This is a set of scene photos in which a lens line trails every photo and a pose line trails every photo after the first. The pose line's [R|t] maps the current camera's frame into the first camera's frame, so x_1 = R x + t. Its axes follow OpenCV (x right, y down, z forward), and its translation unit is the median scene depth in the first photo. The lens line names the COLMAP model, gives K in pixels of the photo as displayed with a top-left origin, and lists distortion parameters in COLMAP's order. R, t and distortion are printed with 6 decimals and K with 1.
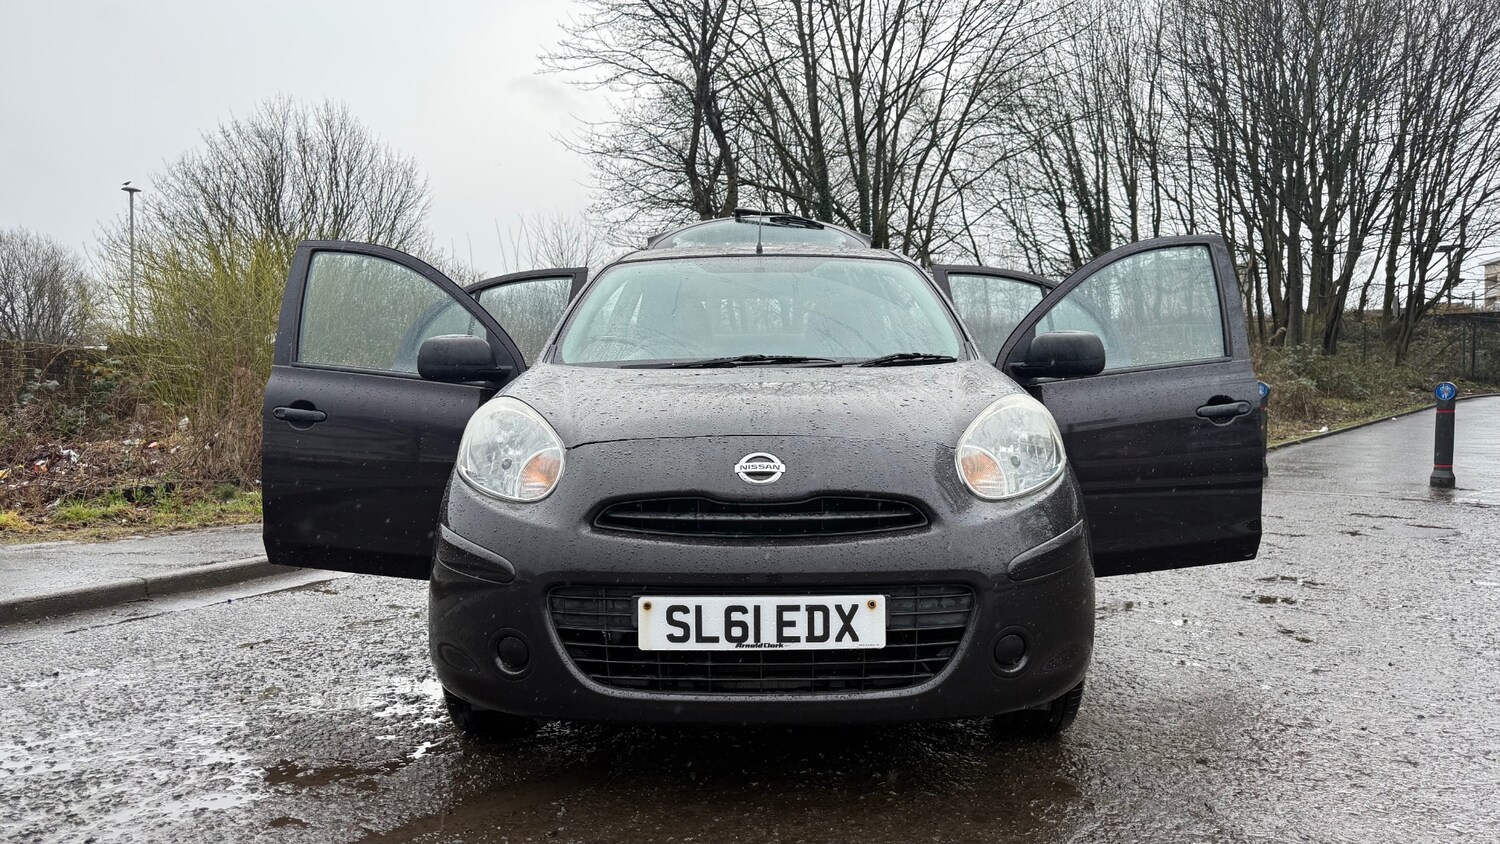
lens RADIAL K [[1130.7, 0, 745.5], [0, 1130.7, 426.6], [0, 0, 1]] dist [0.154396, -0.313587]
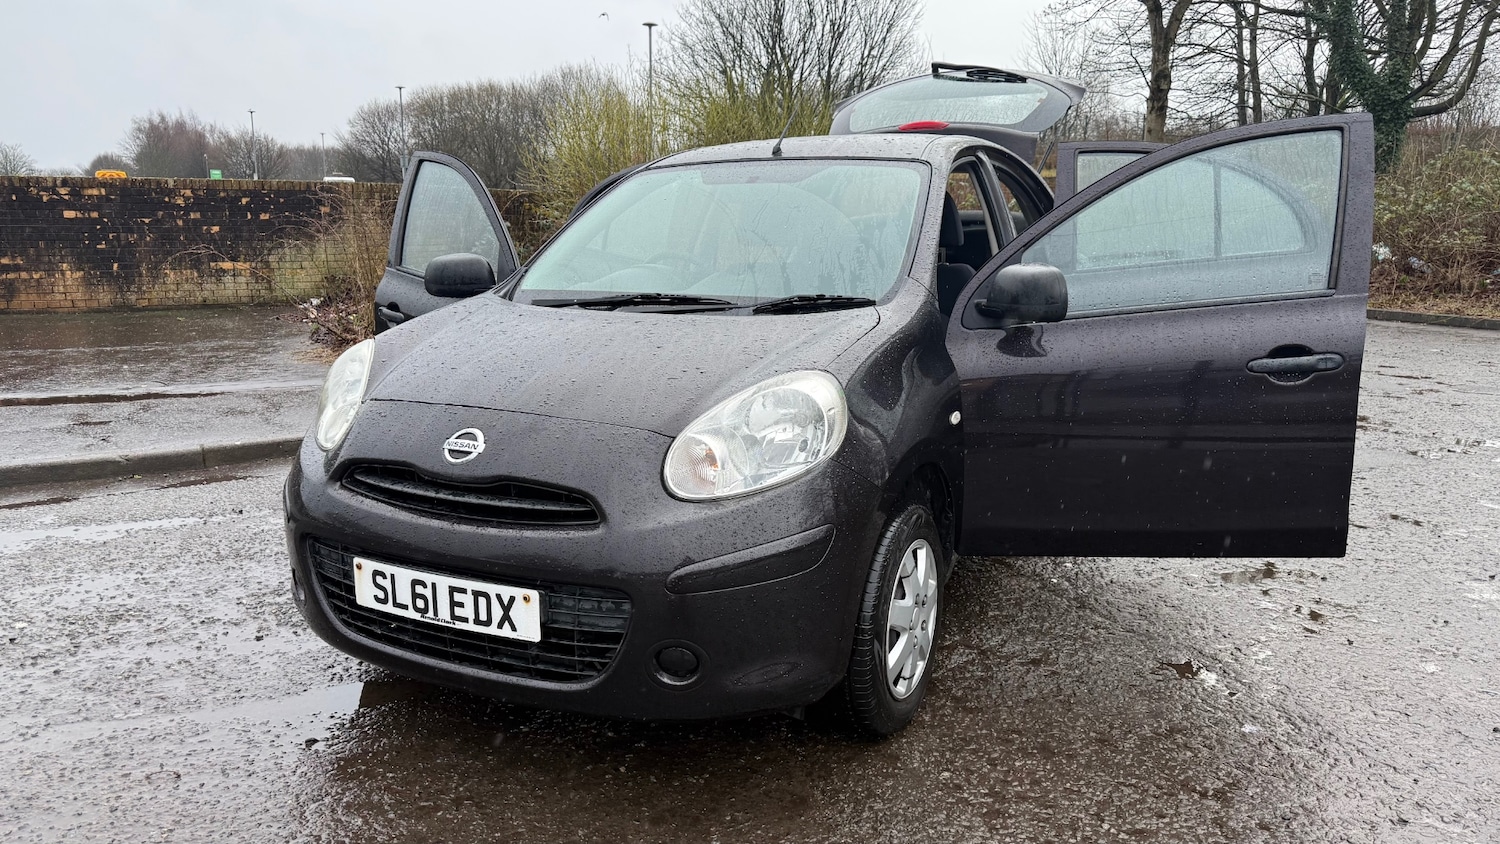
lens RADIAL K [[1130.7, 0, 745.5], [0, 1130.7, 426.6], [0, 0, 1]] dist [0.154396, -0.313587]
pose [[0.873473, 0.094407, -0.477632, 0.733842], [-0.008042, 0.983684, 0.179724, -0.168505], [0.486806, -0.153143, 0.859981, 0.267729]]
